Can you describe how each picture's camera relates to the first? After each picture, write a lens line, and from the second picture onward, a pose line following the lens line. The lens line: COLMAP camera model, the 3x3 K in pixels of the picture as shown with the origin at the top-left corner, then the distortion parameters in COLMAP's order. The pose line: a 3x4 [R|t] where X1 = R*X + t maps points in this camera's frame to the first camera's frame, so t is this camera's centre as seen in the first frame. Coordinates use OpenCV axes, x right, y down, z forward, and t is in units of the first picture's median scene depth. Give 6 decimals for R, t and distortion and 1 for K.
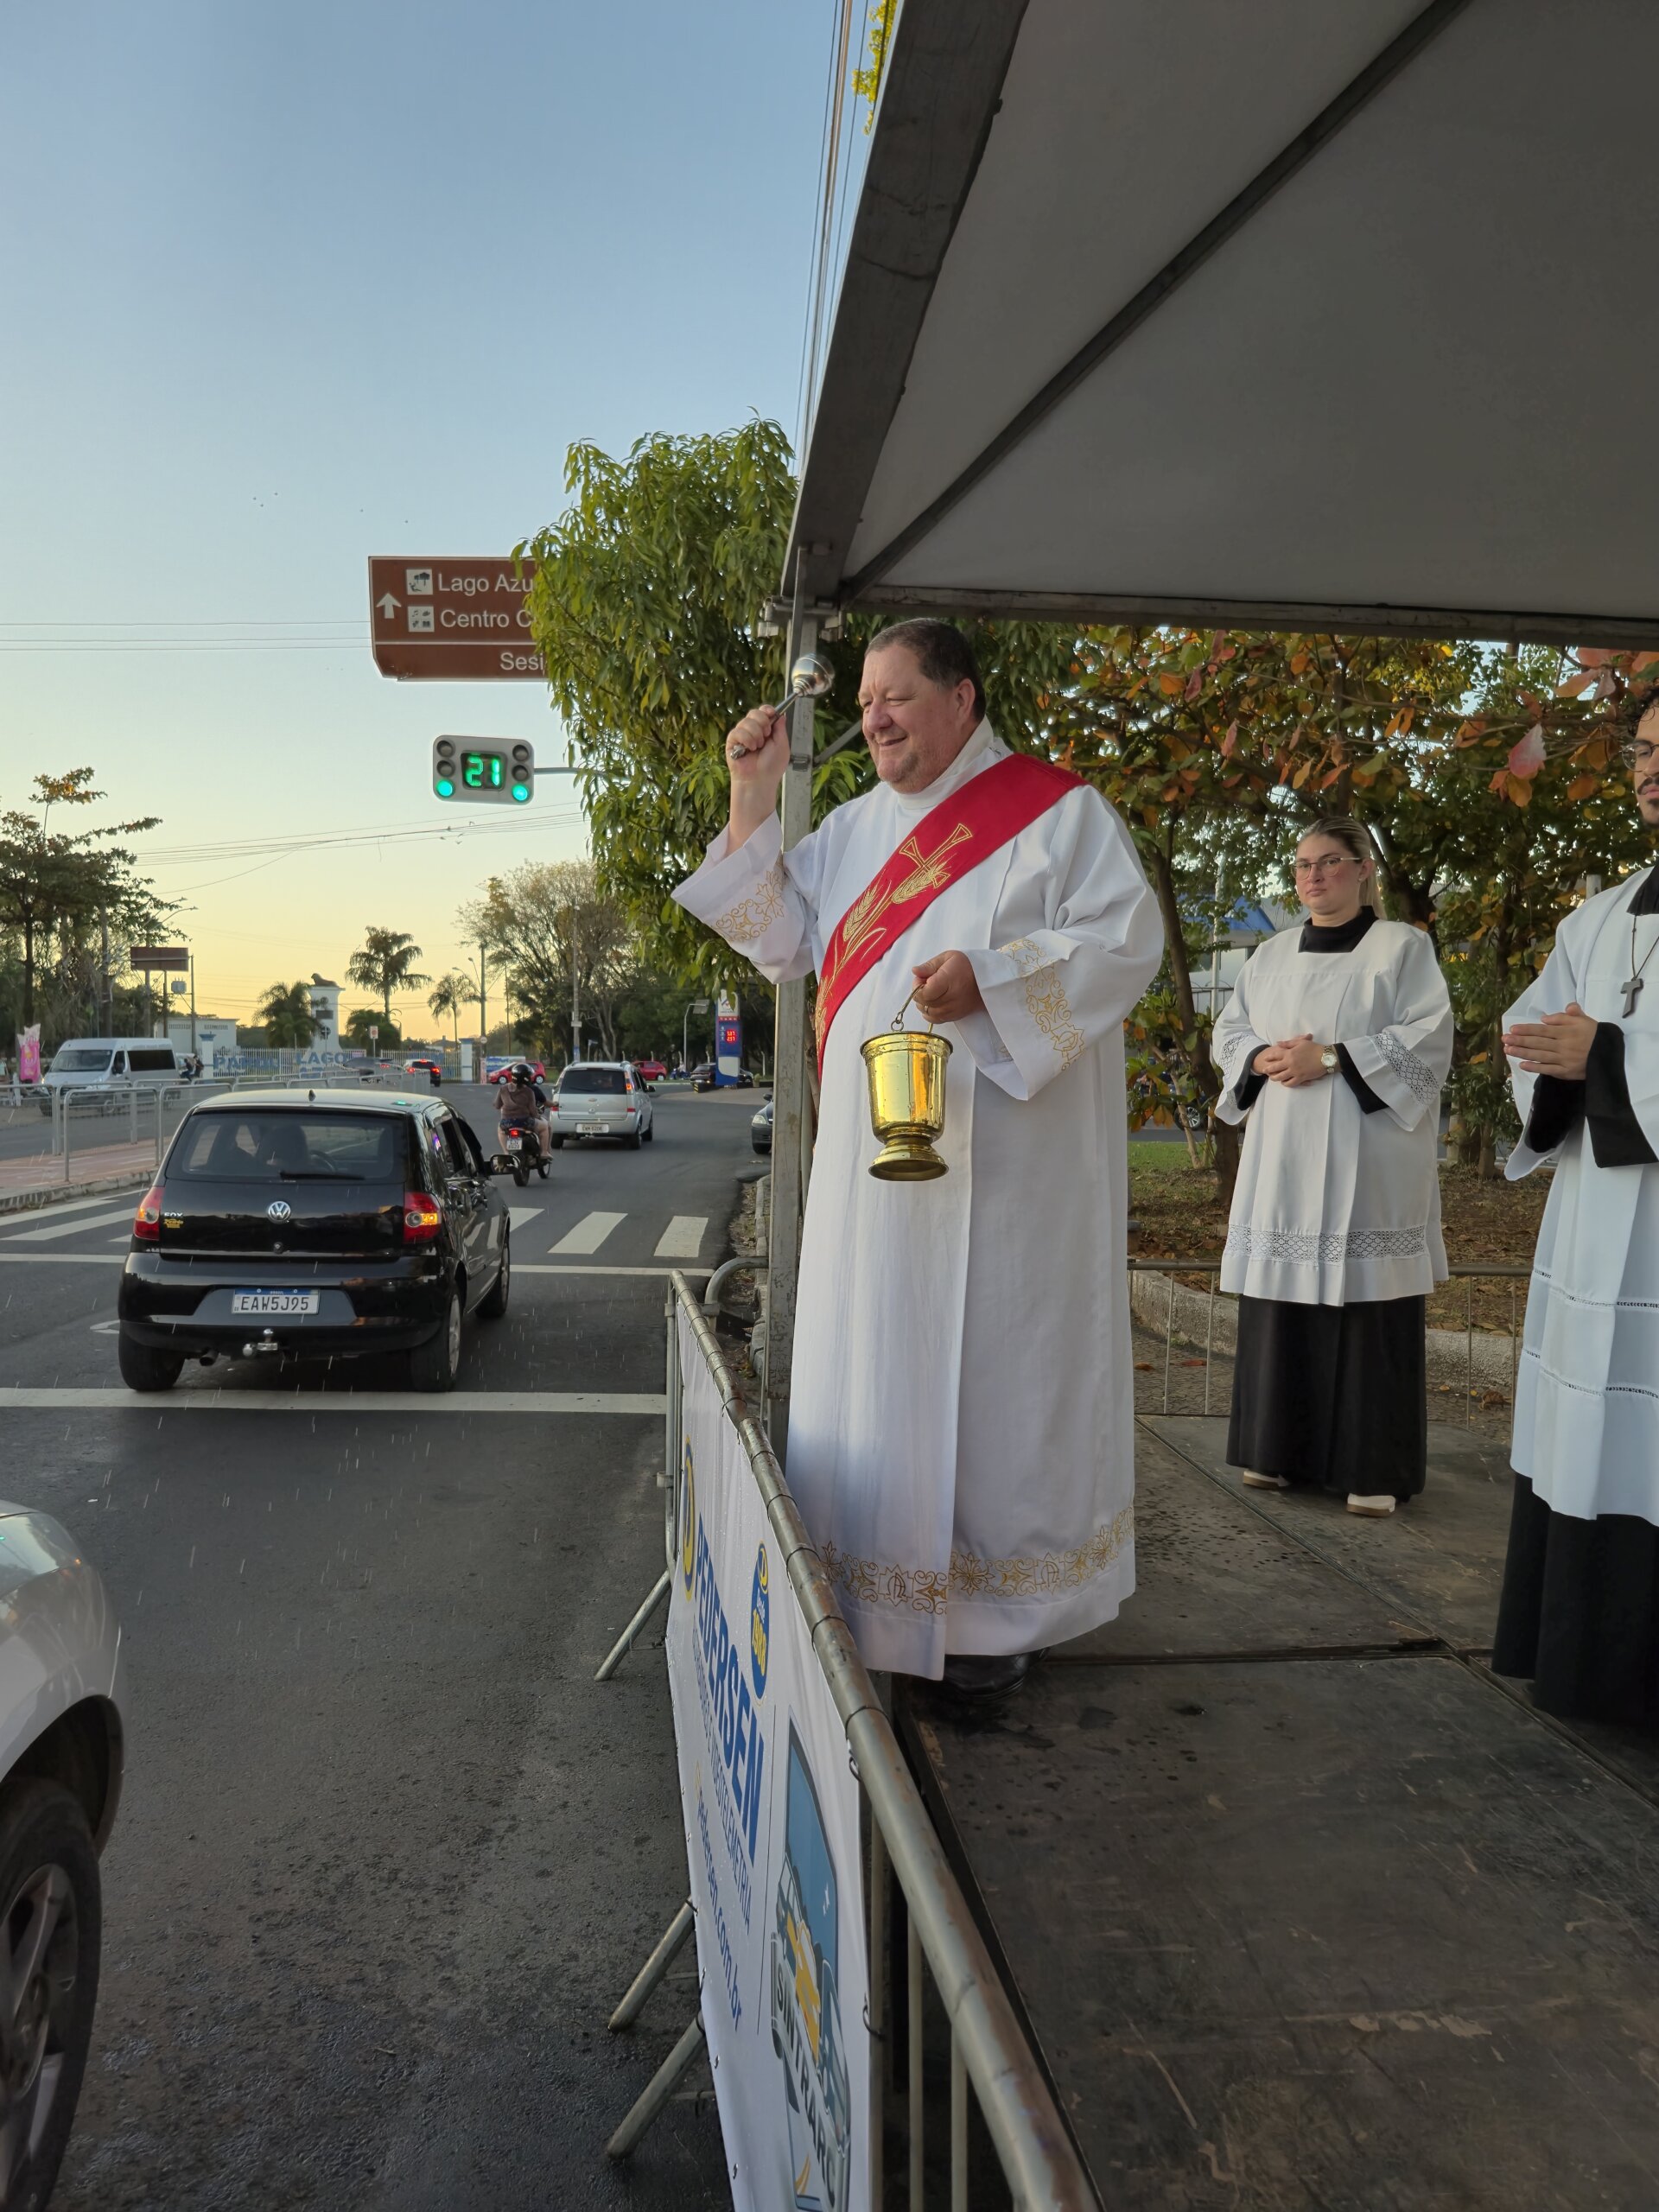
lens RADIAL K [[1513.8, 0, 821.2], [0, 1513.8, 1142.4], [0, 0, 1]] dist [0.042482, -0.039091]
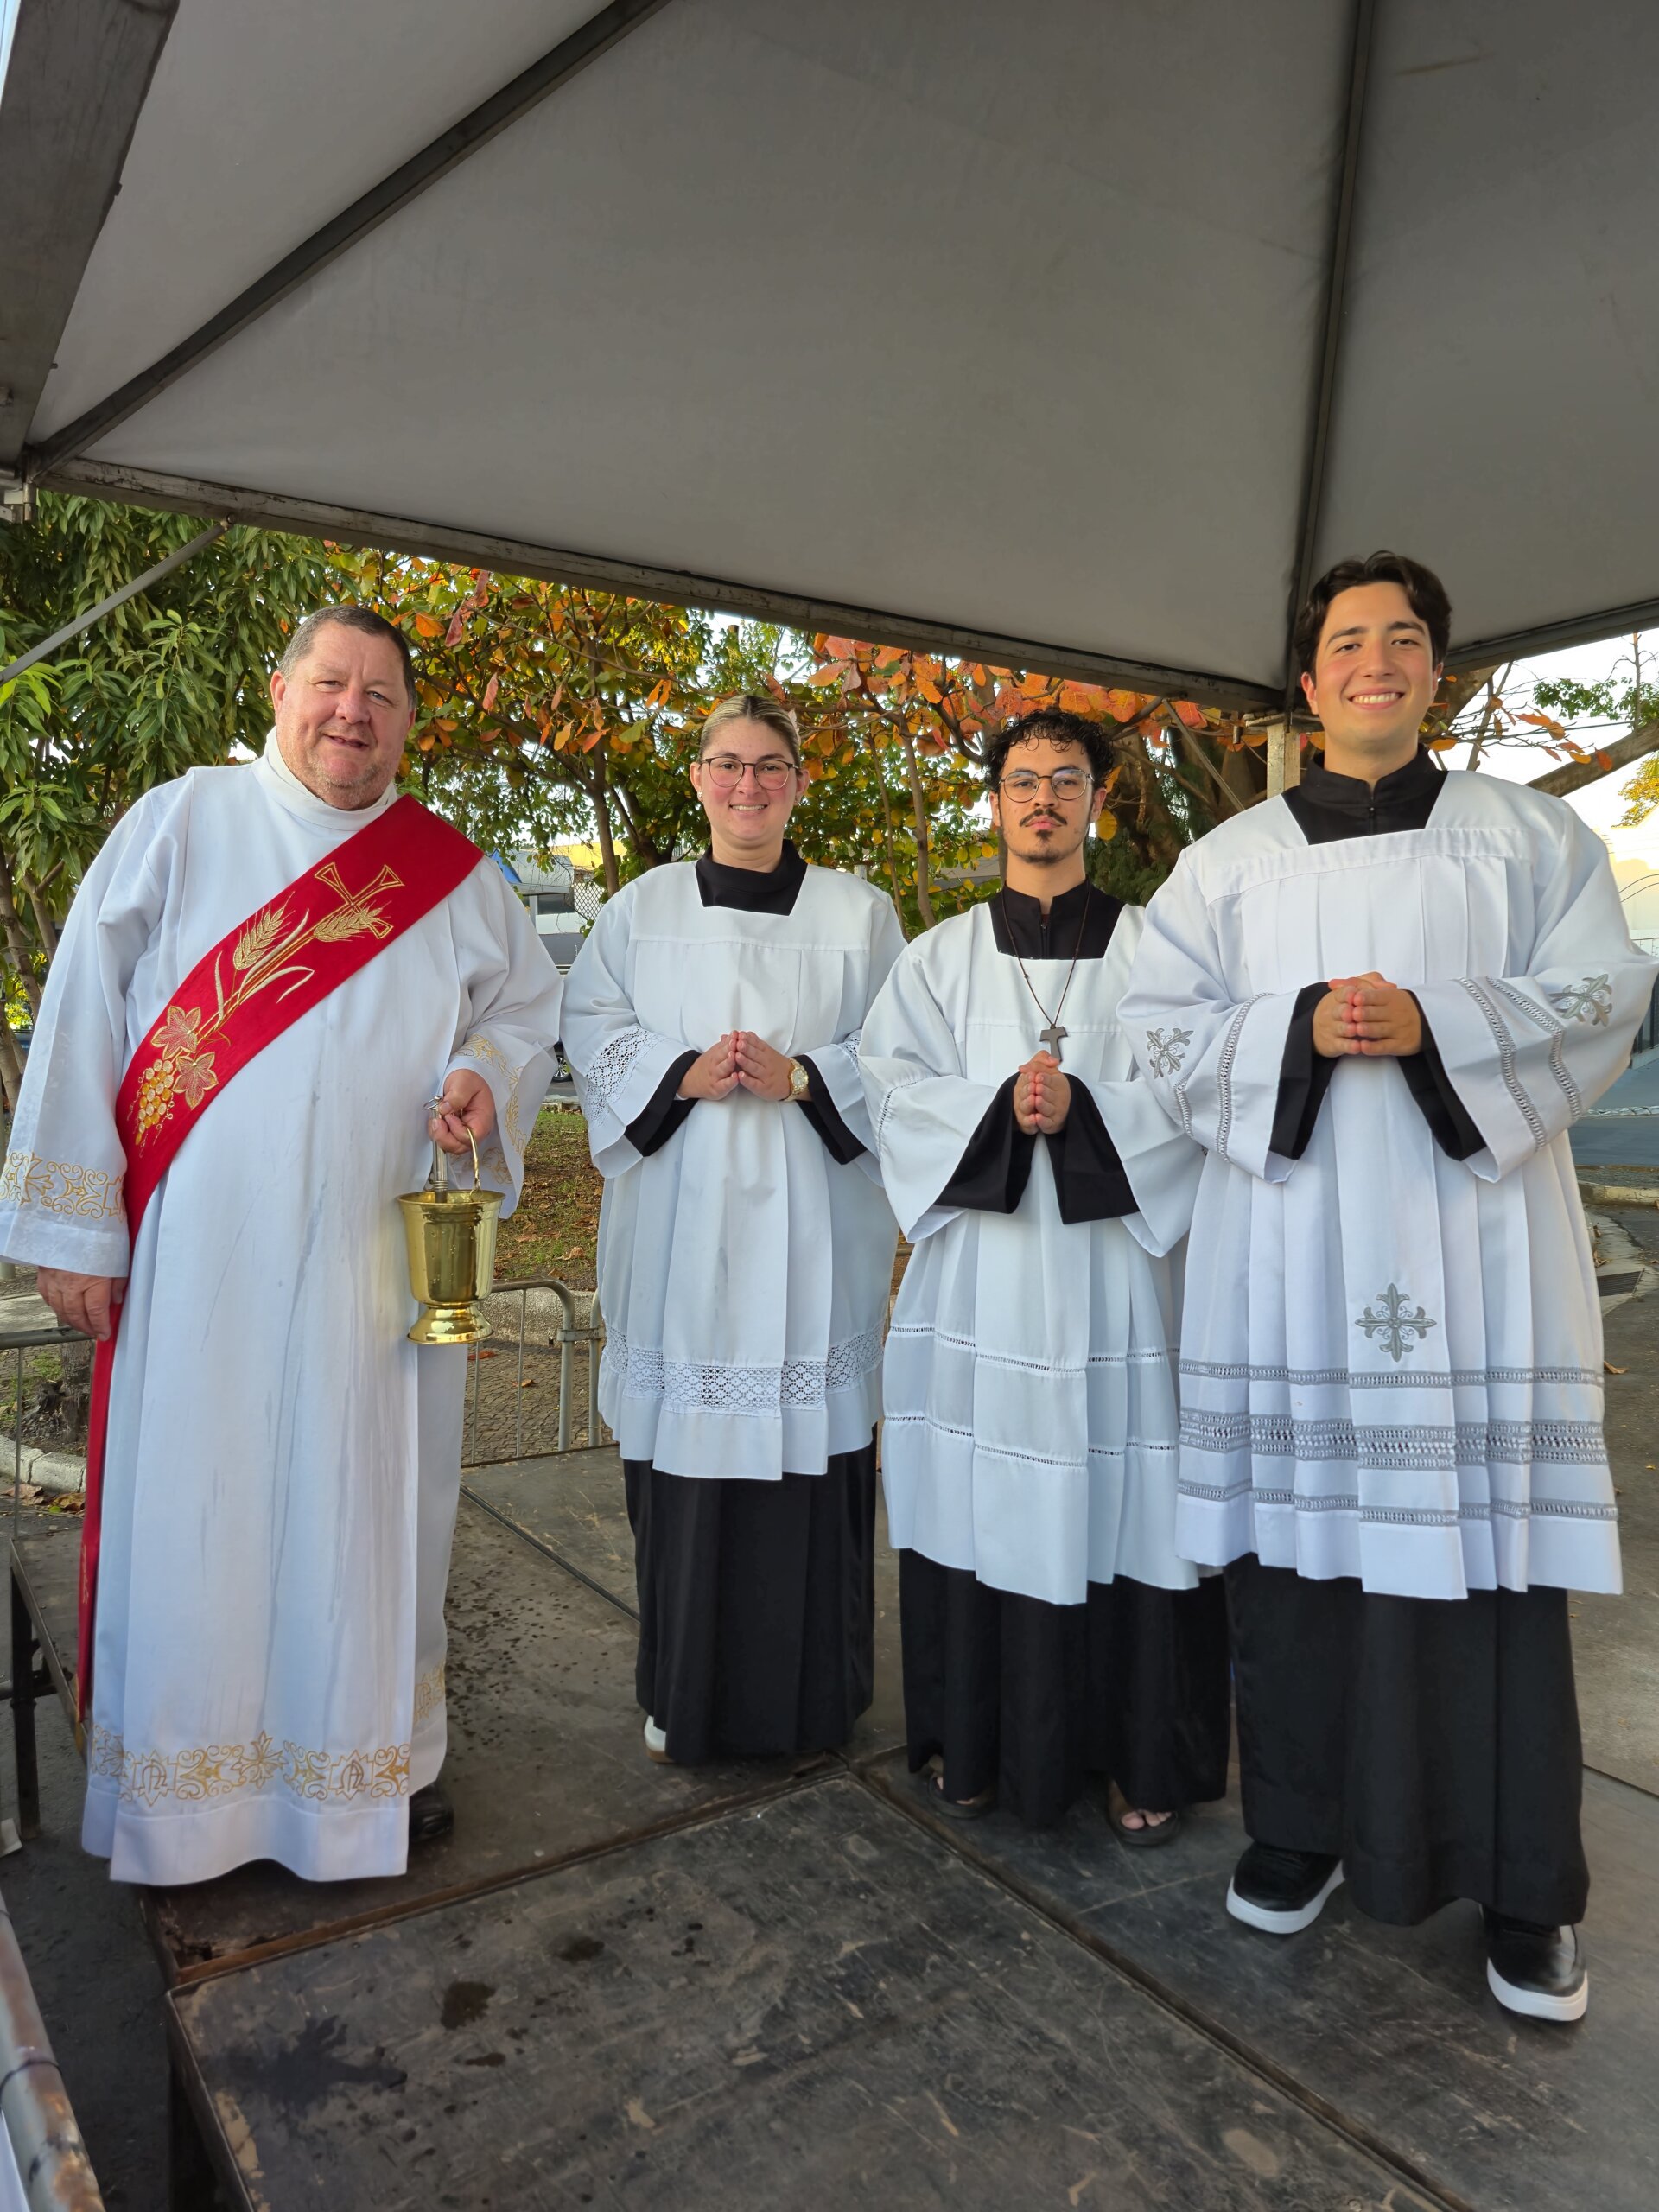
lens RADIAL K [[1513.8, 0, 806.9], [0, 1513.8, 1097.9], [0, 0, 1]] dist [0.042482, -0.039091]
pose [[0.887588, -0.029241, 0.459710, -0.002112], [0.025733, 0.999572, 0.013898, -0.042217], [-0.459919, -0.000506, 0.887961, 0.140031]]
